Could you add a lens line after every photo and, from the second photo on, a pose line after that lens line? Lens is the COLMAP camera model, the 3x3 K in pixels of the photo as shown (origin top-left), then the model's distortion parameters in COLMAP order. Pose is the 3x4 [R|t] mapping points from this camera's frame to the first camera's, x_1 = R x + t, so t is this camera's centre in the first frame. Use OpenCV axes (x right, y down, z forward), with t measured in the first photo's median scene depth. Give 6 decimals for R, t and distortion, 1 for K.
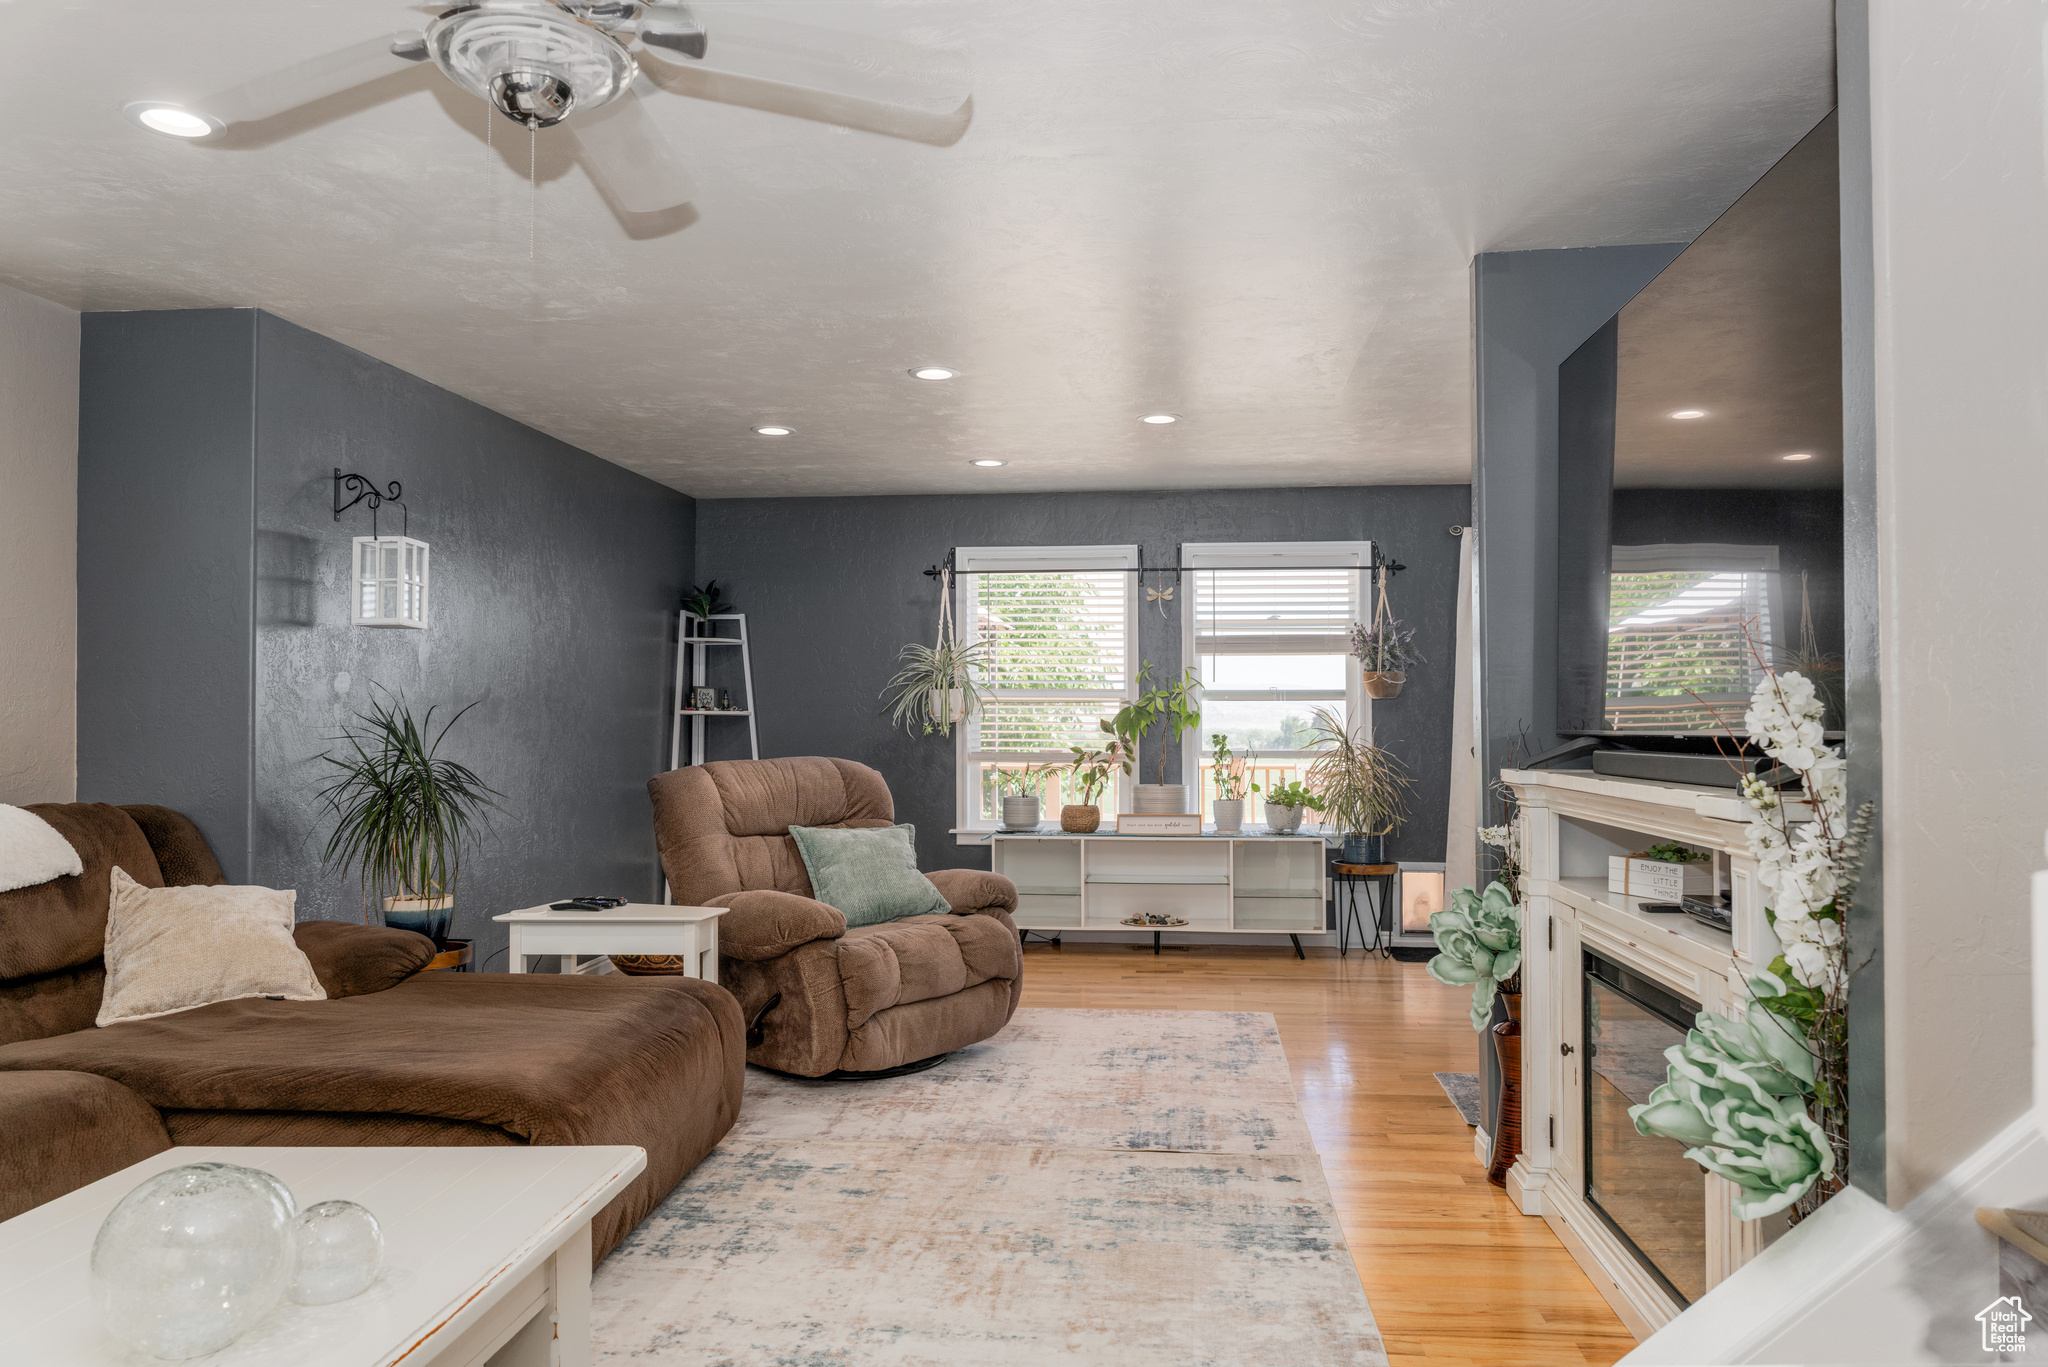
lens RADIAL K [[1440.4, 0, 1026.9], [0, 1440.4, 690.0], [0, 0, 1]] dist [-0.008546, -0.011000]
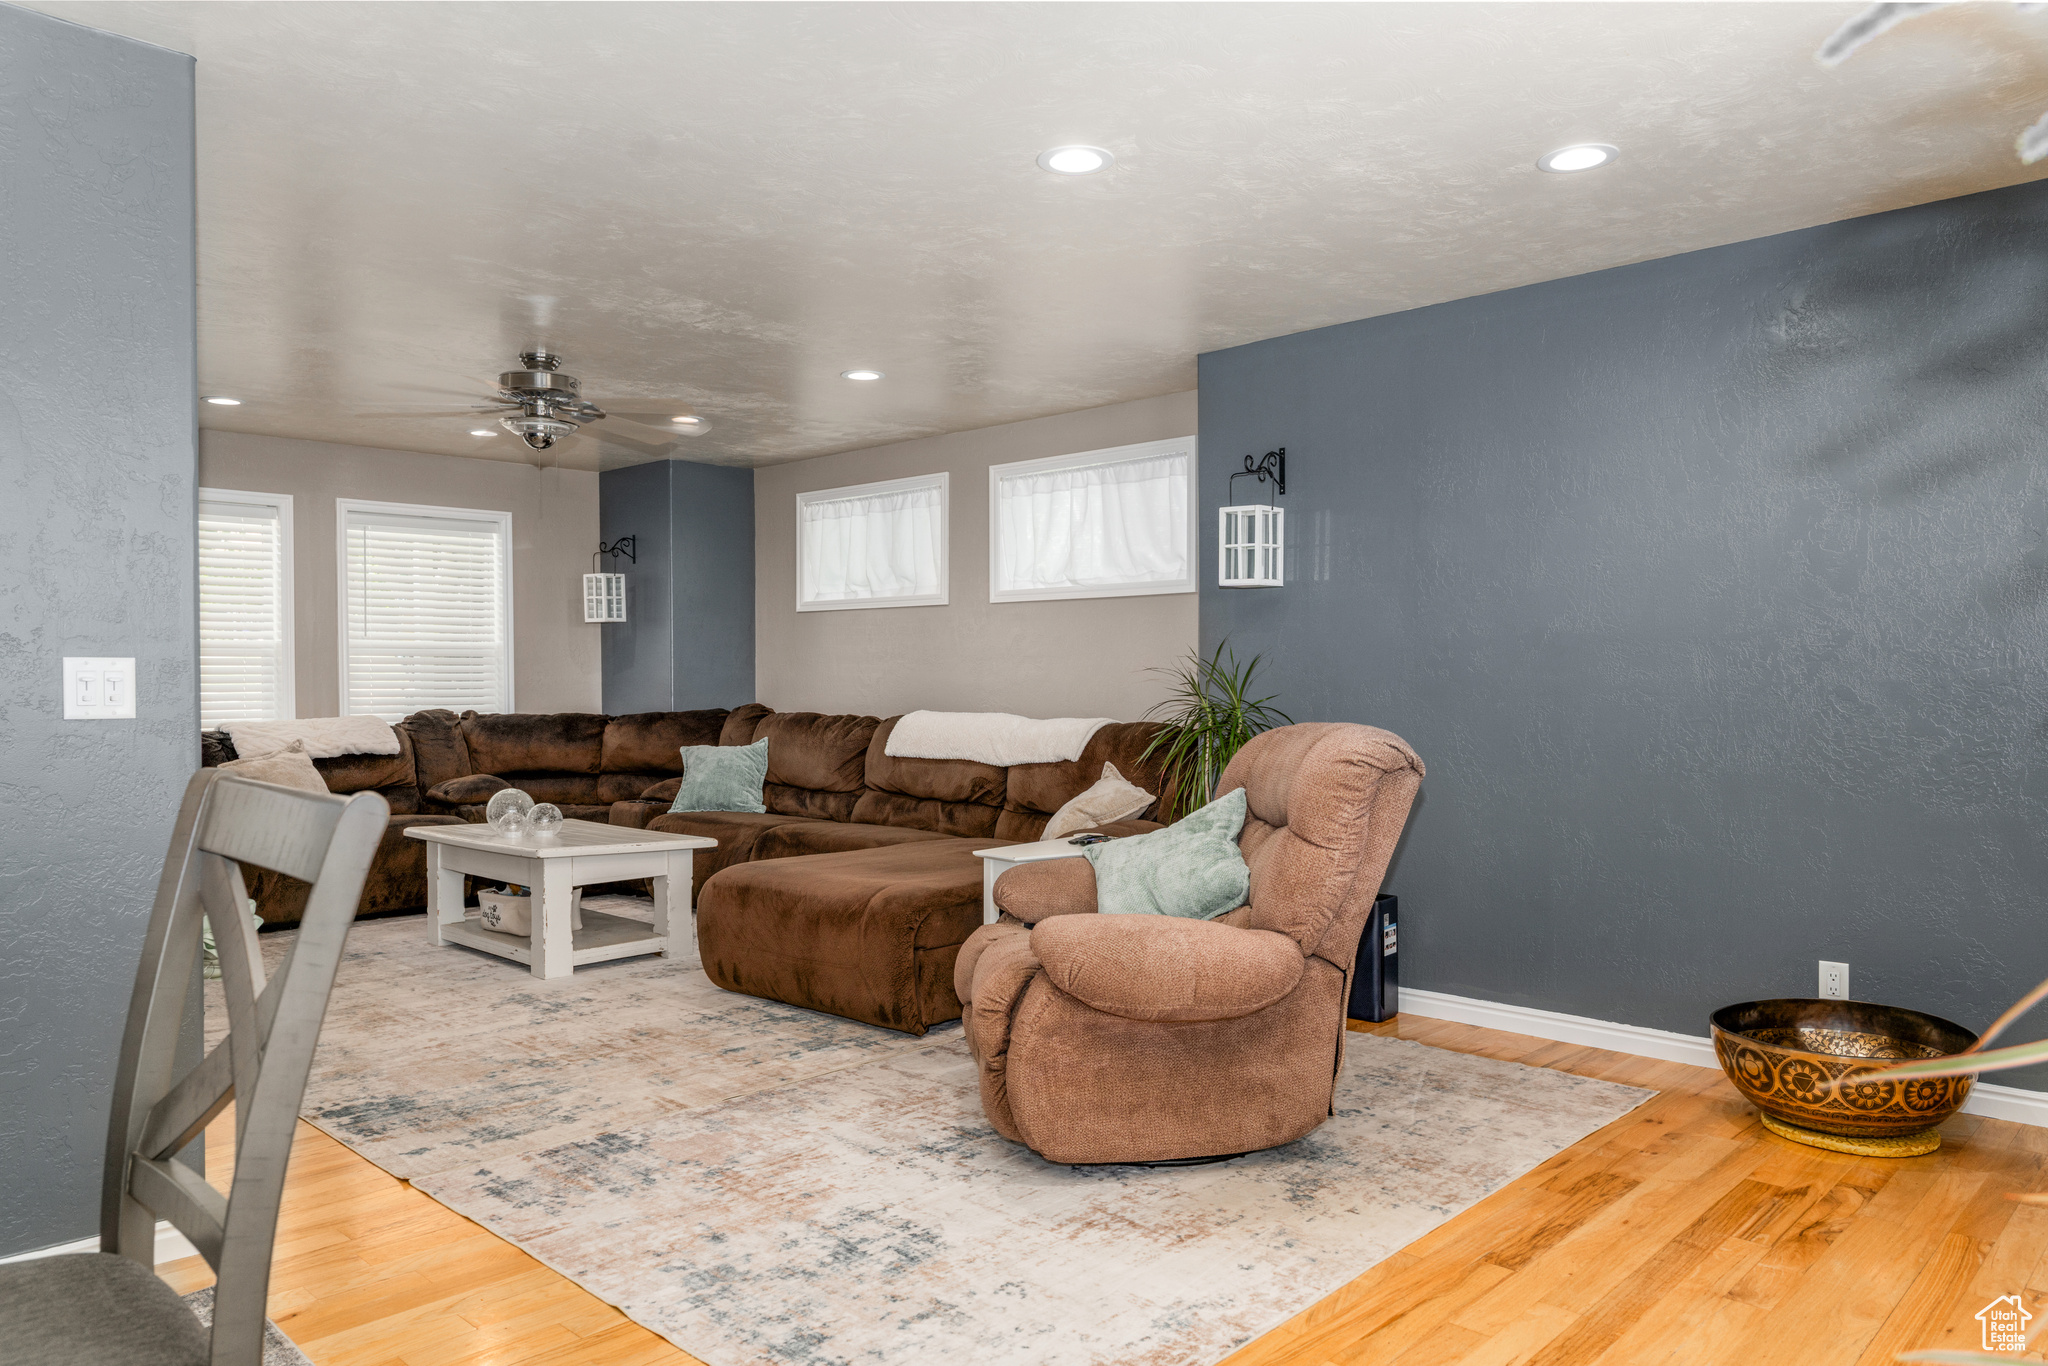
lens RADIAL K [[1440.4, 0, 1029.1], [0, 1440.4, 682.3], [0, 0, 1]] dist [-0.008546, -0.011000]
pose [[-0.632995, 0.010699, -0.774082, 0.649510], [0.025979, 0.999635, -0.007427, 0.043394], [0.773720, -0.024811, -0.633042, 1.901635]]
